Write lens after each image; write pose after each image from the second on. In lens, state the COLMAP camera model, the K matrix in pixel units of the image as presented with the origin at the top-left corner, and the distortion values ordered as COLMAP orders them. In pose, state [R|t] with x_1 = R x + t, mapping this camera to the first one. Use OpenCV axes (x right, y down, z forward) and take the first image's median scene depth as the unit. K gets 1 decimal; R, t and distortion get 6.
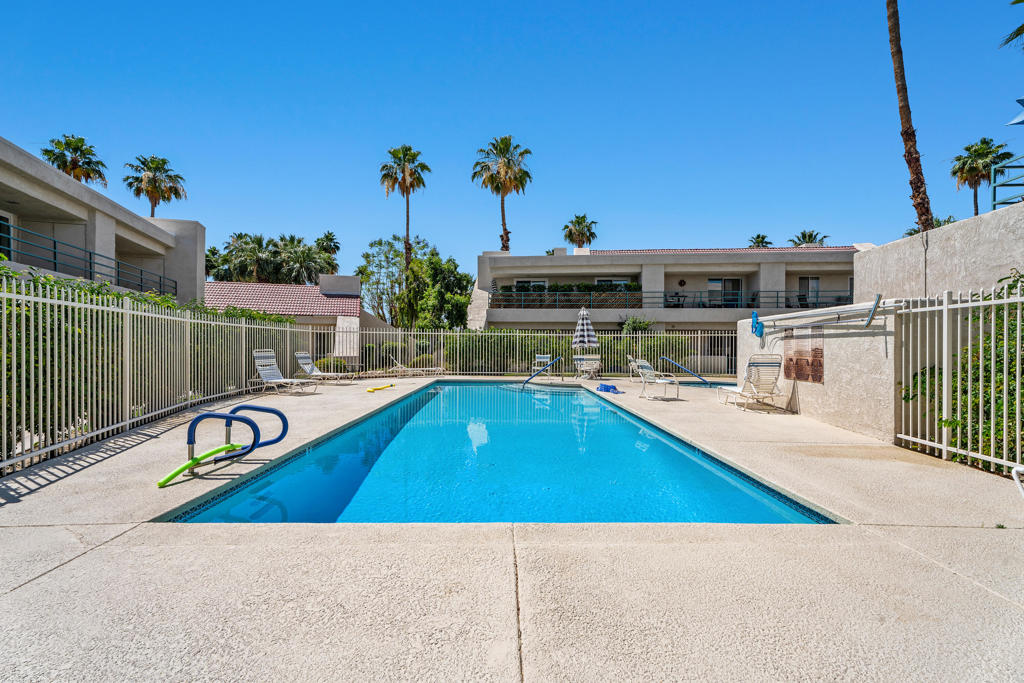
lens RADIAL K [[461.6, 0, 505.2], [0, 461.6, 344.1], [0, 0, 1]] dist [0.001788, 0.000332]
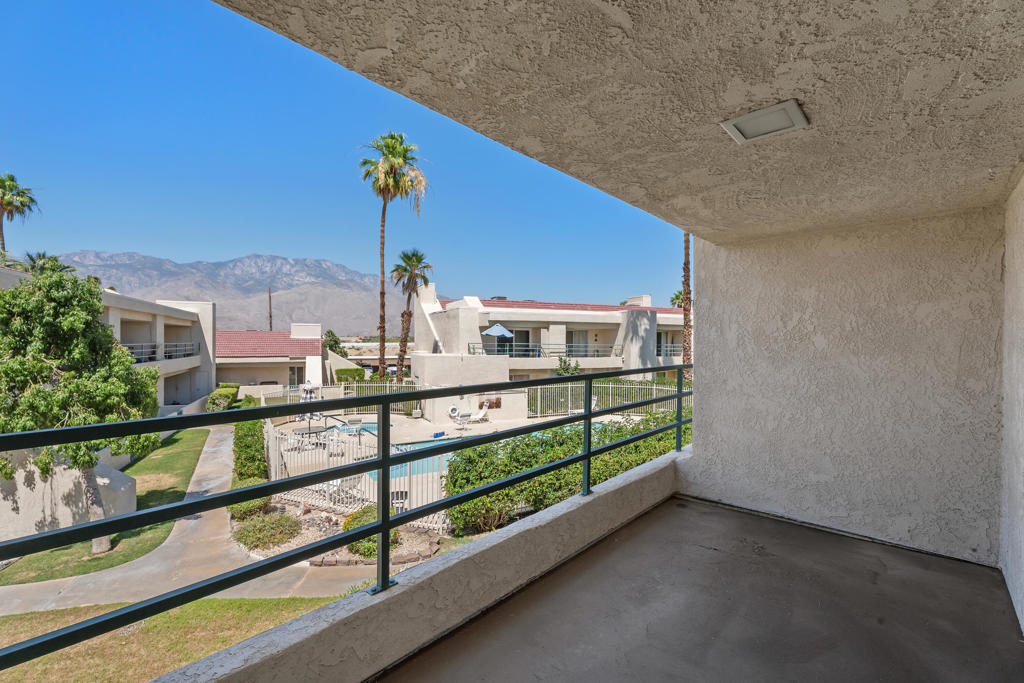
lens RADIAL K [[453.5, 0, 512.5], [0, 453.5, 345.5], [0, 0, 1]] dist [0.003871, 0.000199]
pose [[-0.542071, -0.021842, 0.840049, -0.887752], [-0.015920, 0.999750, 0.015721, -0.178001], [-0.840182, -0.004852, -0.542283, 1.157027]]
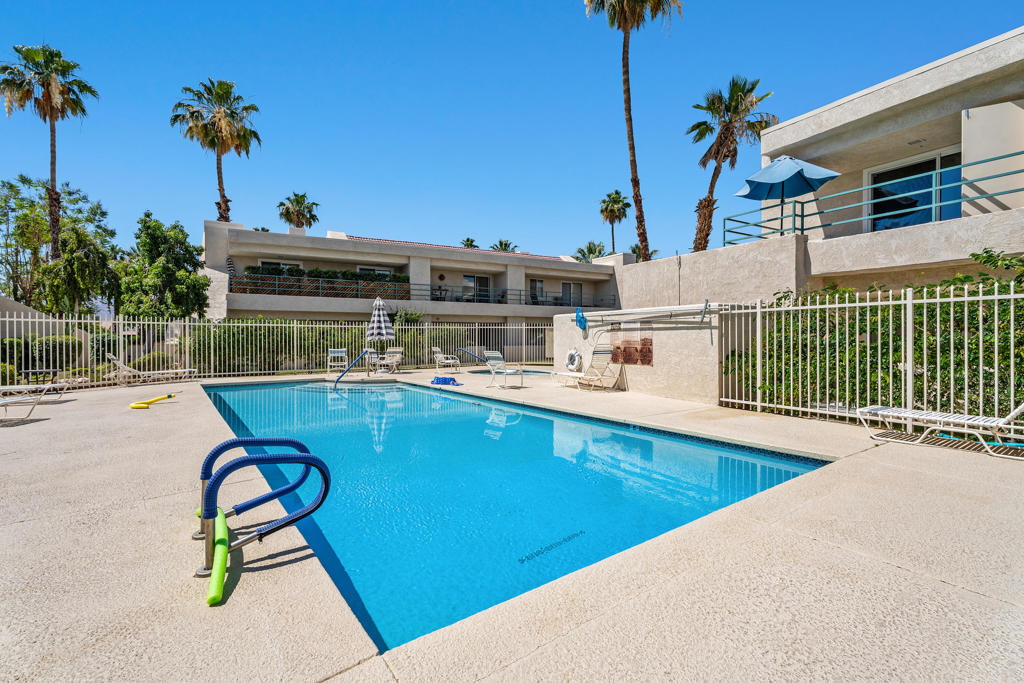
lens RADIAL K [[463.4, 0, 515.3], [0, 463.4, 339.3], [0, 0, 1]] dist [0.000891, -0.000119]
pose [[0.801517, -0.011612, 0.597859, -0.173414], [0.006588, 0.999922, 0.010589, -0.002087], [-0.597936, -0.004549, 0.801531, 0.079066]]
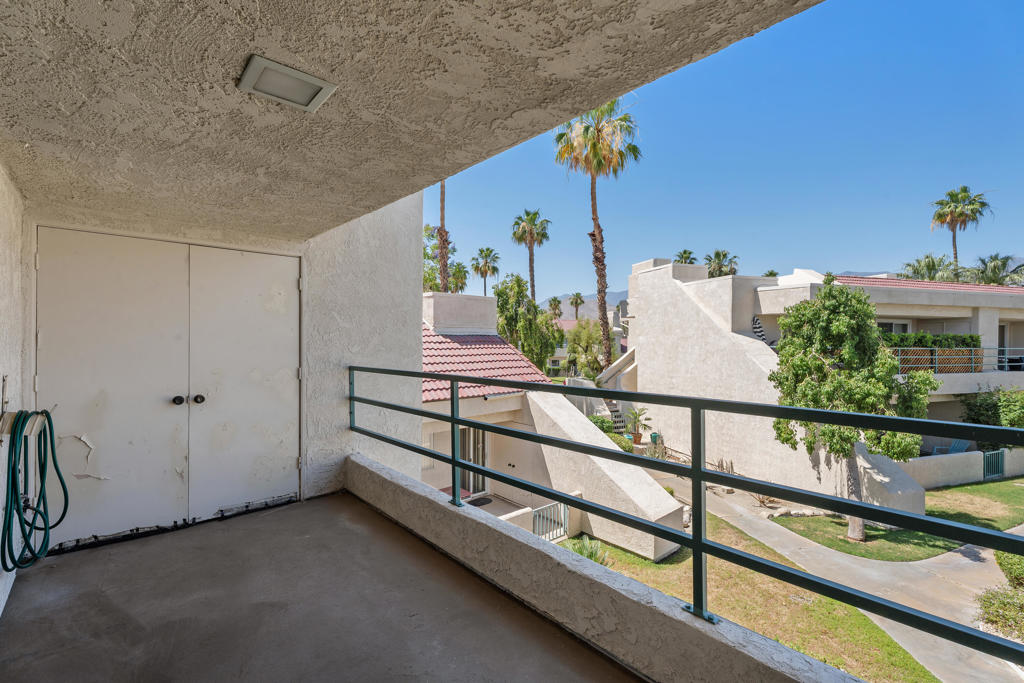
lens RADIAL K [[453.6, 0, 506.4], [0, 453.6, 340.4], [0, 0, 1]] dist [0.007586, -0.000241]
pose [[0.894762, -0.007260, 0.446483, -0.832536], [0.002235, 0.999928, 0.011781, -0.178379], [-0.446537, -0.009543, 0.894714, 0.951978]]
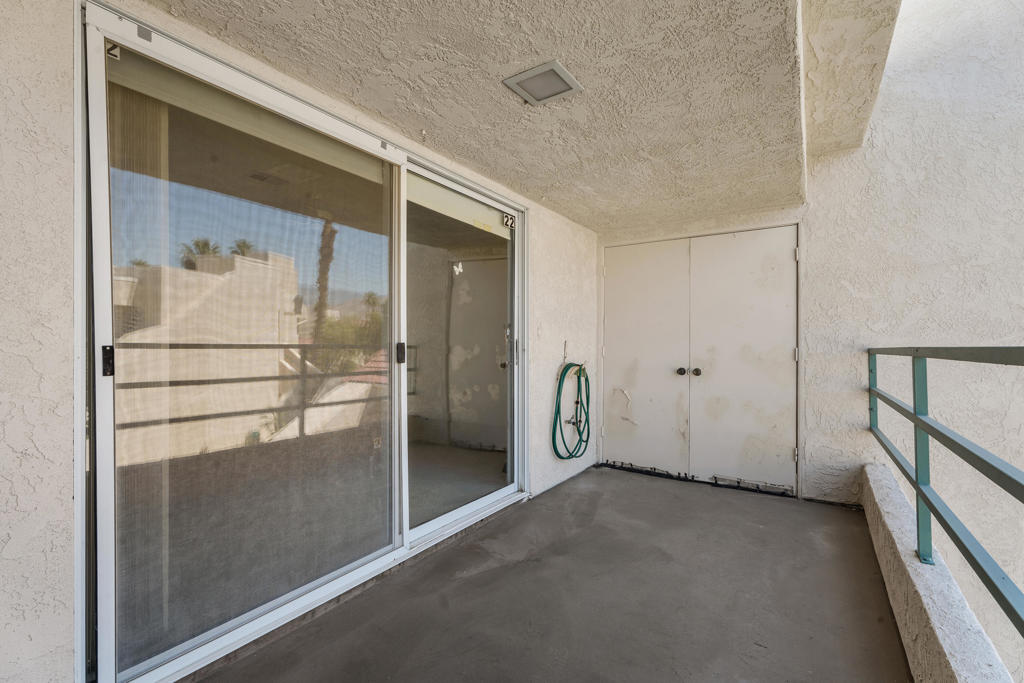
lens RADIAL K [[453.2, 0, 512.5], [0, 453.2, 342.2], [0, 0, 1]] dist [0.002210, 0.000392]
pose [[0.660814, -0.014109, -0.750417, -0.753561], [0.011079, 0.999898, -0.009043, -0.164032], [0.750468, -0.002338, 0.660902, 0.973583]]
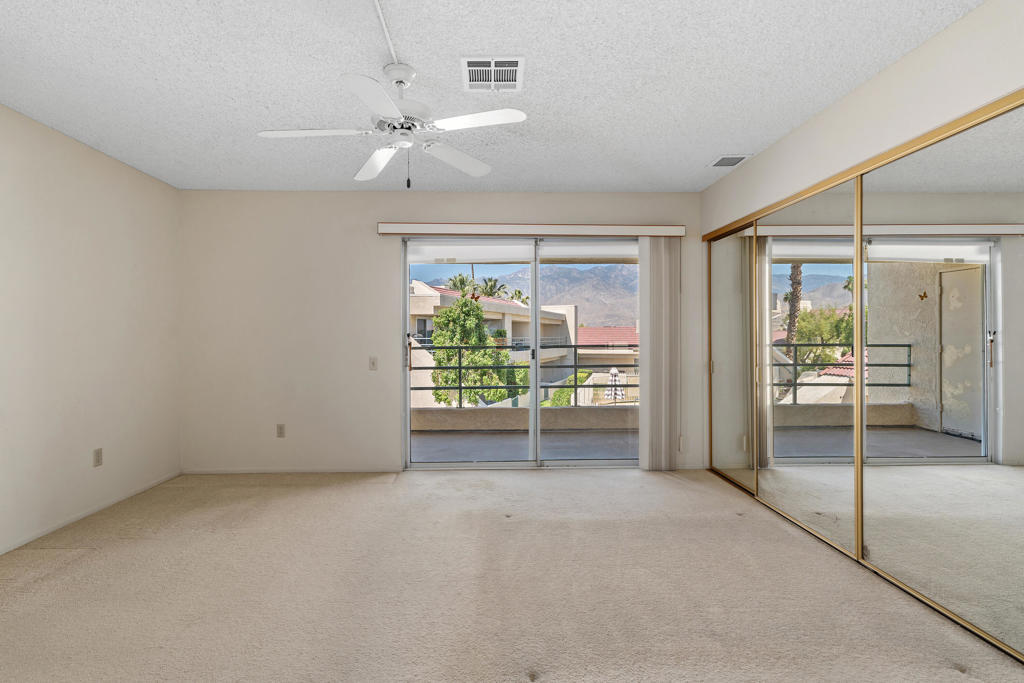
lens RADIAL K [[476.2, 0, 490.1], [0, 476.2, 344.7], [0, 0, 1]] dist [0.011868, 0.000057]
pose [[0.252575, -0.029968, 0.967113, -1.147217], [-0.000160, 0.999519, 0.031014, -0.176472], [-0.967577, -0.007988, 0.252449, 0.998989]]
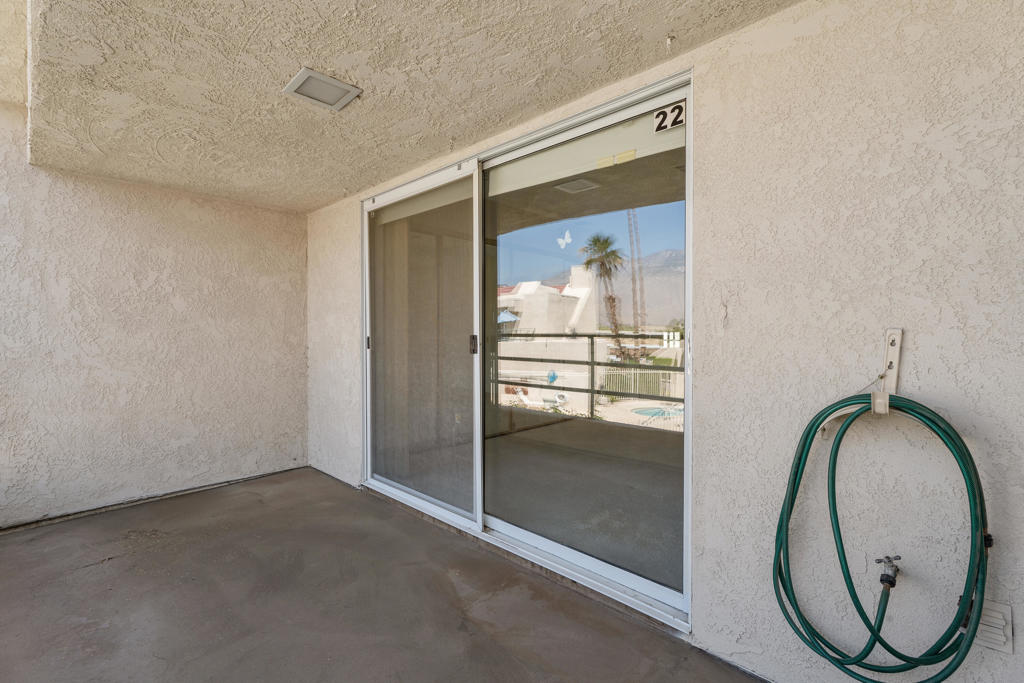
lens RADIAL K [[456.1, 0, 509.6], [0, 456.1, 334.8], [0, 0, 1]] dist [0.000594, 0.000036]
pose [[-0.855751, -0.009834, -0.517294, -0.811843], [-0.006353, 0.999944, -0.008499, -0.164376], [0.517348, -0.003986, -0.855766, 1.177913]]
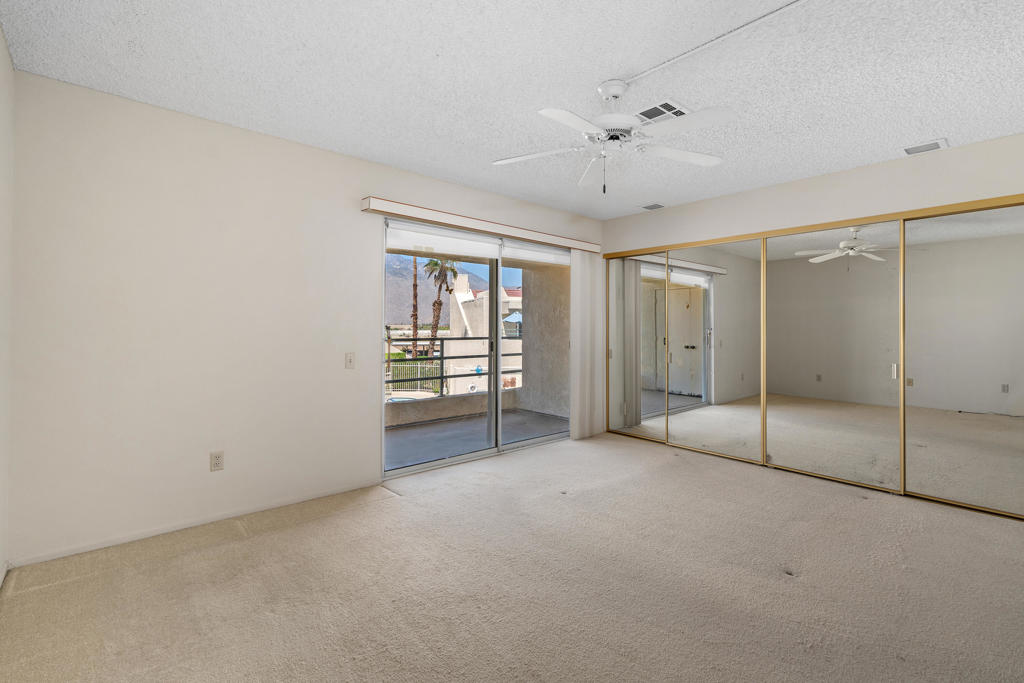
lens RADIAL K [[468.3, 0, 509.5], [0, 468.3, 320.9], [0, 0, 1]] dist [0.001705, 0.000039]
pose [[-0.434967, 0.001295, 0.900446, -1.138075], [-0.015808, 0.999834, -0.009075, -0.175382], [-0.900308, -0.018181, -0.434874, 1.153518]]
